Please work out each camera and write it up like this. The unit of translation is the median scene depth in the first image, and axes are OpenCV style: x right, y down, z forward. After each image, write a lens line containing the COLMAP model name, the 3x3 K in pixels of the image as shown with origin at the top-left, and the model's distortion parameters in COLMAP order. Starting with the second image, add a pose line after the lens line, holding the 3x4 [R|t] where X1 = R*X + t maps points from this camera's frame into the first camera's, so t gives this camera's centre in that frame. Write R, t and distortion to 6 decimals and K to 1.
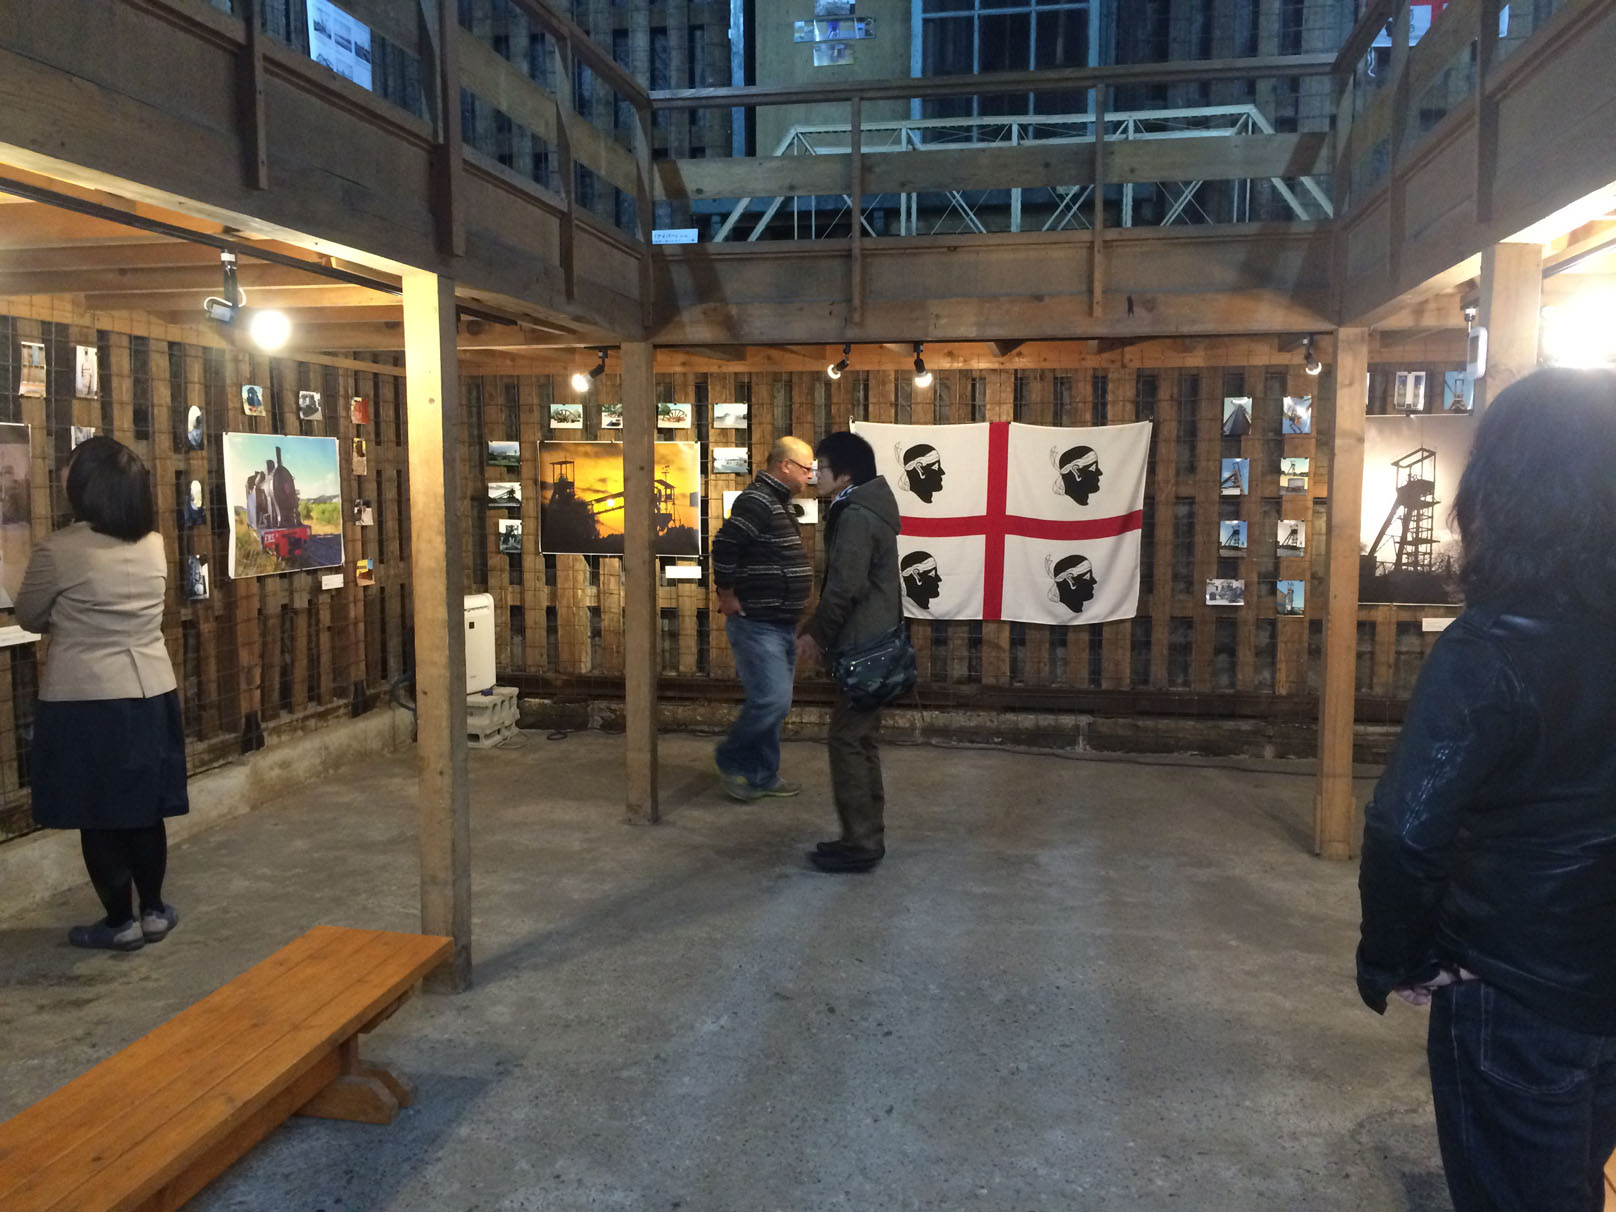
lens RADIAL K [[1380.9, 0, 806.8], [0, 1380.9, 612.3], [0, 0, 1]] dist [0.044458, -0.002046]
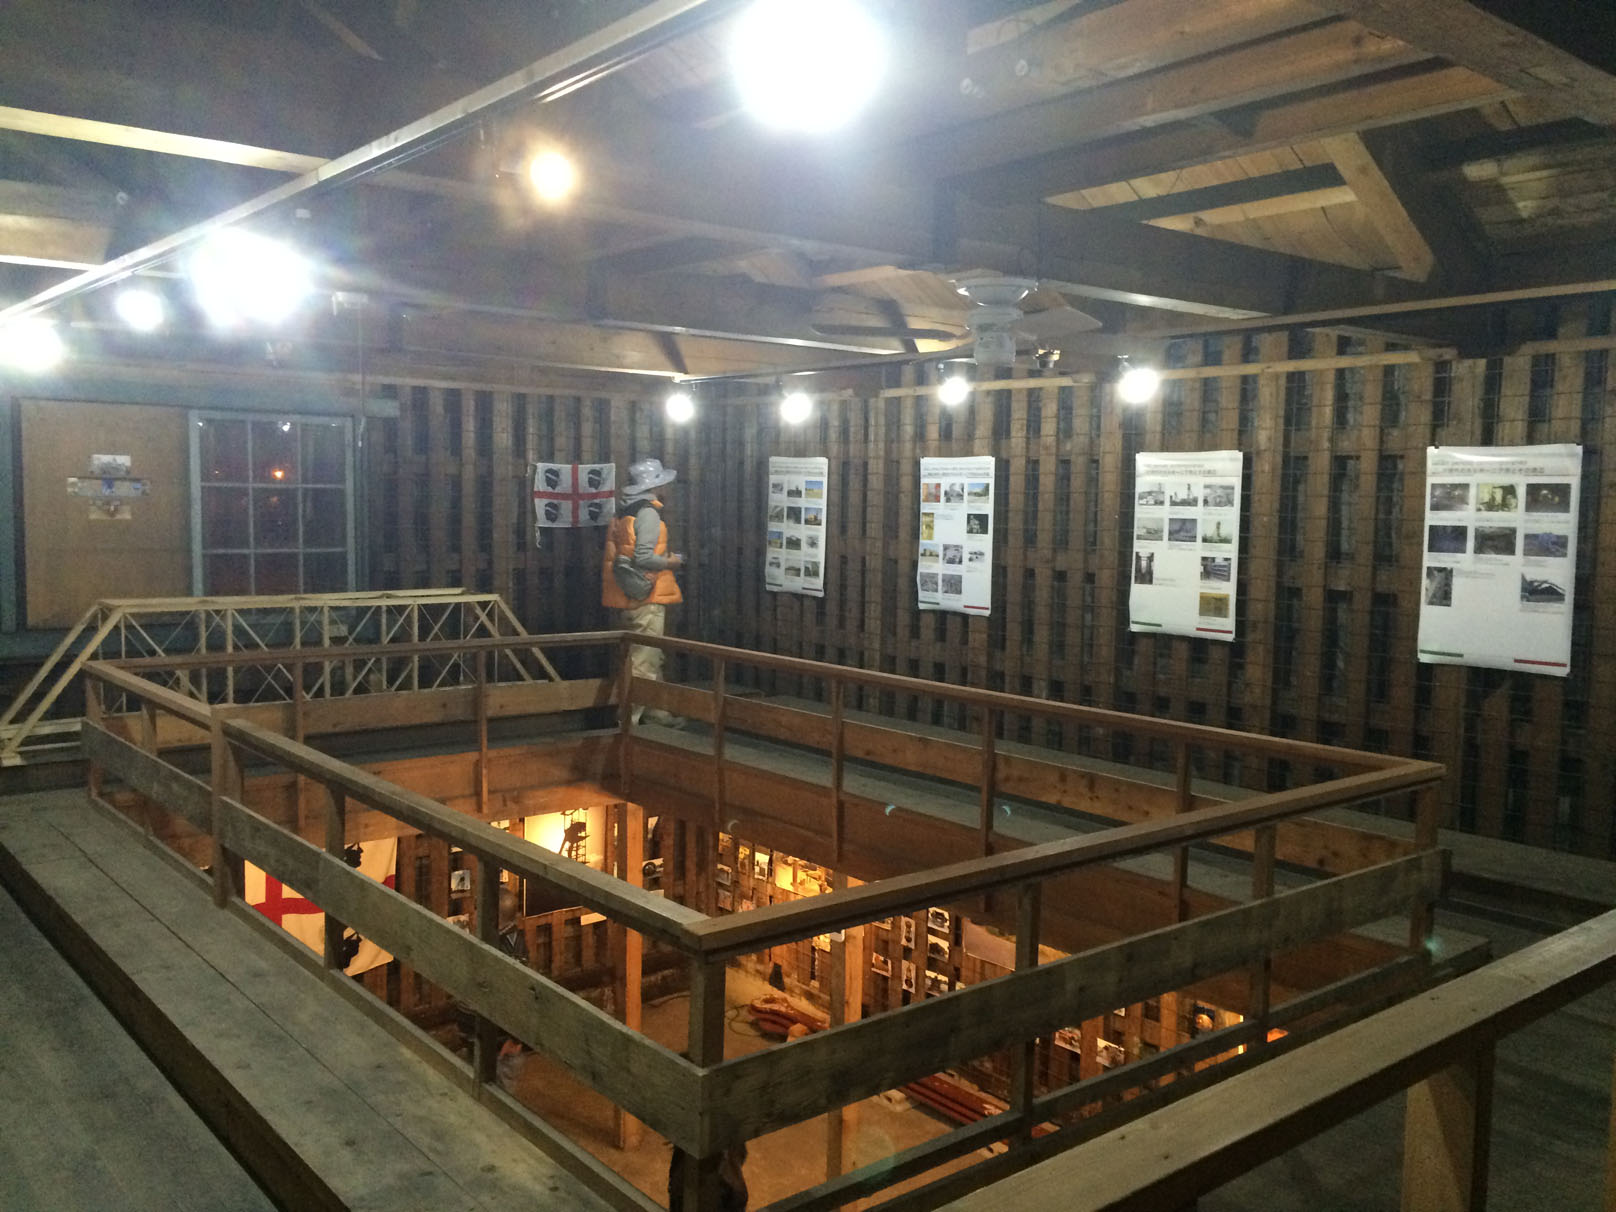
lens RADIAL K [[1380.9, 0, 805.2], [0, 1380.9, 604.5], [0, 0, 1]] dist [0.044458, -0.002046]
pose [[0.649603, -0.050727, 0.758579, -0.455900], [0.066497, 0.997739, 0.009775, -0.306974], [-0.757360, 0.044094, 0.651507, -0.101262]]
